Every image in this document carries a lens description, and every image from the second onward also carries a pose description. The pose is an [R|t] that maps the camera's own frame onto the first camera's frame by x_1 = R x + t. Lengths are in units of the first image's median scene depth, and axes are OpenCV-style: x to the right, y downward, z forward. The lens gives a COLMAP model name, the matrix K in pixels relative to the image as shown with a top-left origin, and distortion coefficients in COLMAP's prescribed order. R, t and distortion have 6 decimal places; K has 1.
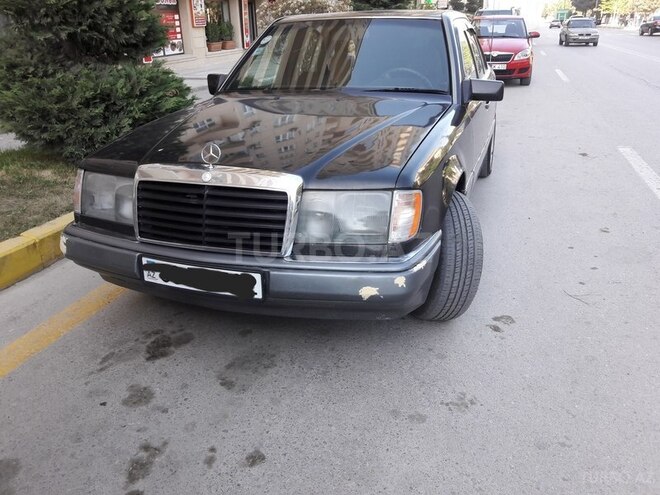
lens RADIAL K [[548.6, 0, 330.0], [0, 548.6, 247.5], [0, 0, 1]] dist [0.065764, -0.099926]
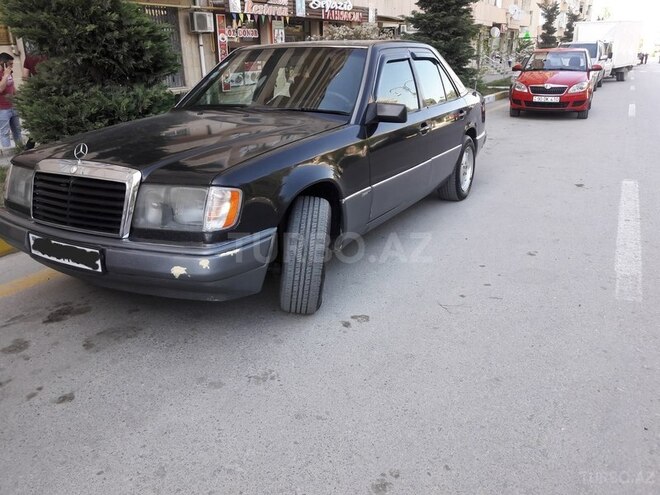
lens RADIAL K [[548.6, 0, 330.0], [0, 548.6, 247.5], [0, 0, 1]] dist [0.065764, -0.099926]
pose [[0.983168, 0.065912, -0.170403, 0.456289], [-0.074712, 0.996155, -0.045751, 0.047361], [0.166732, 0.057712, 0.984312, -0.087388]]
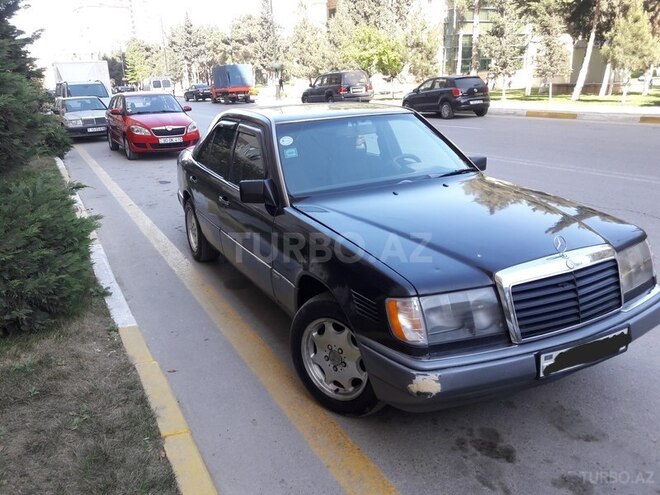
lens RADIAL K [[548.6, 0, 330.0], [0, 548.6, 247.5], [0, 0, 1]] dist [0.065764, -0.099926]
pose [[0.697564, -0.221391, 0.681462, -1.091555], [0.294130, 0.955719, 0.009410, -0.253515], [-0.653370, 0.193874, 0.731793, 0.398992]]
